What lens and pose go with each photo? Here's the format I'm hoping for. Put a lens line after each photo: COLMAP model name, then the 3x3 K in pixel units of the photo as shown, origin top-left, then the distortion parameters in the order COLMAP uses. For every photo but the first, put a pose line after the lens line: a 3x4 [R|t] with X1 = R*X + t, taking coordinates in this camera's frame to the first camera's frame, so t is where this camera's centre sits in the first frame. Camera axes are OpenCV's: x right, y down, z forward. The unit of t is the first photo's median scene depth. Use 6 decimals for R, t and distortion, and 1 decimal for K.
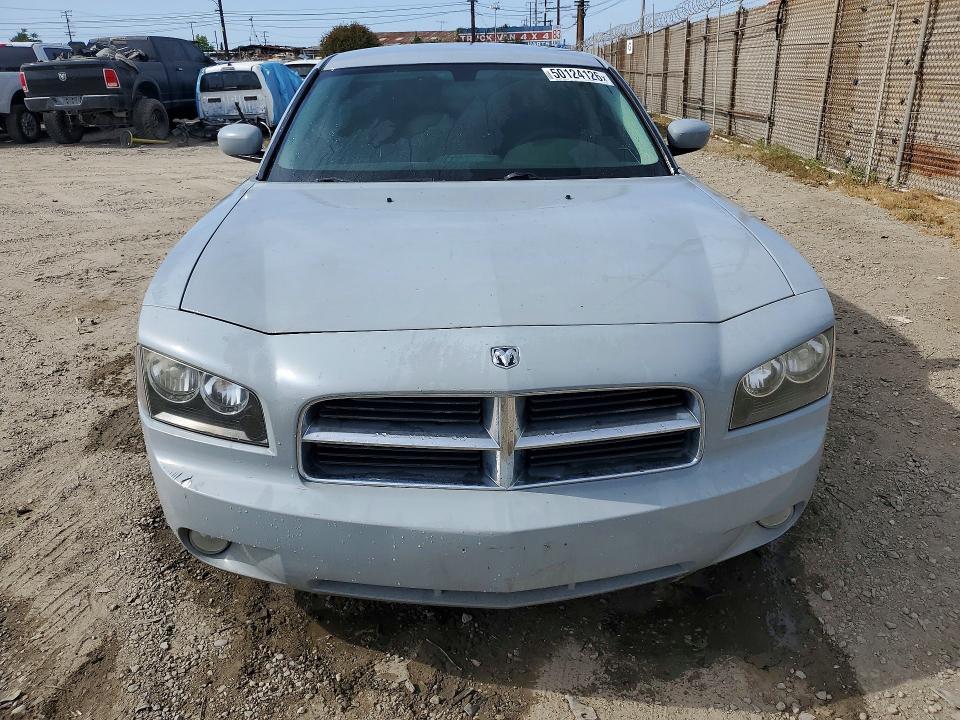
lens RADIAL K [[752.2, 0, 480.0], [0, 752.2, 360.0], [0, 0, 1]] dist [0.002736, 0.001242]
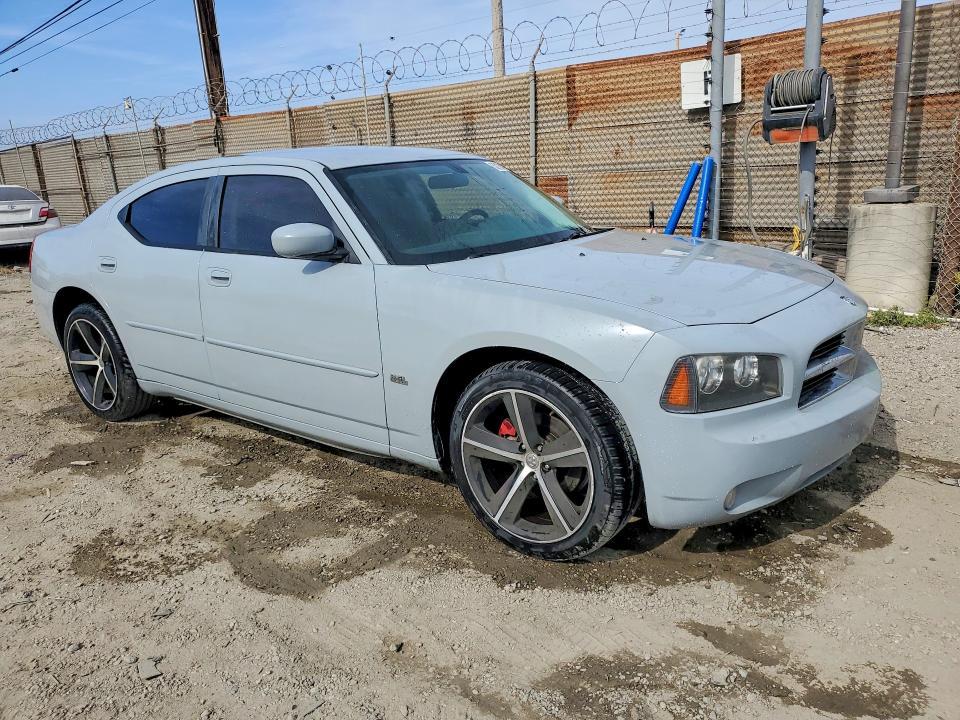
lens RADIAL K [[774.2, 0, 471.4], [0, 774.2, 360.1], [0, 0, 1]] dist [0.014253, 0.007583]
pose [[0.638194, -0.207596, 0.741359, -0.259157], [0.316086, 0.948709, -0.006441, -0.018616], [-0.701996, 0.238444, 0.671078, 0.058242]]
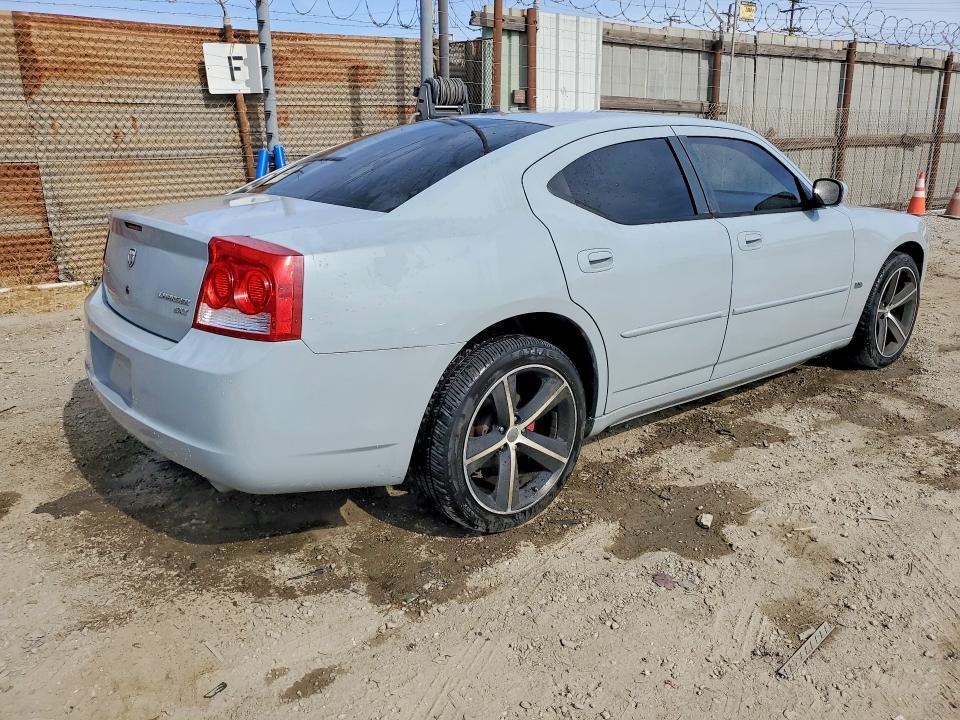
lens RADIAL K [[788.5, 0, 480.0], [0, 788.5, 360.0], [0, 0, 1]] dist [0.017470, 0.007950]
pose [[-0.636296, -0.192748, 0.746977, -0.258821], [0.292201, 0.835920, 0.464603, -0.215712], [-0.713965, 0.513892, -0.475572, 0.566725]]
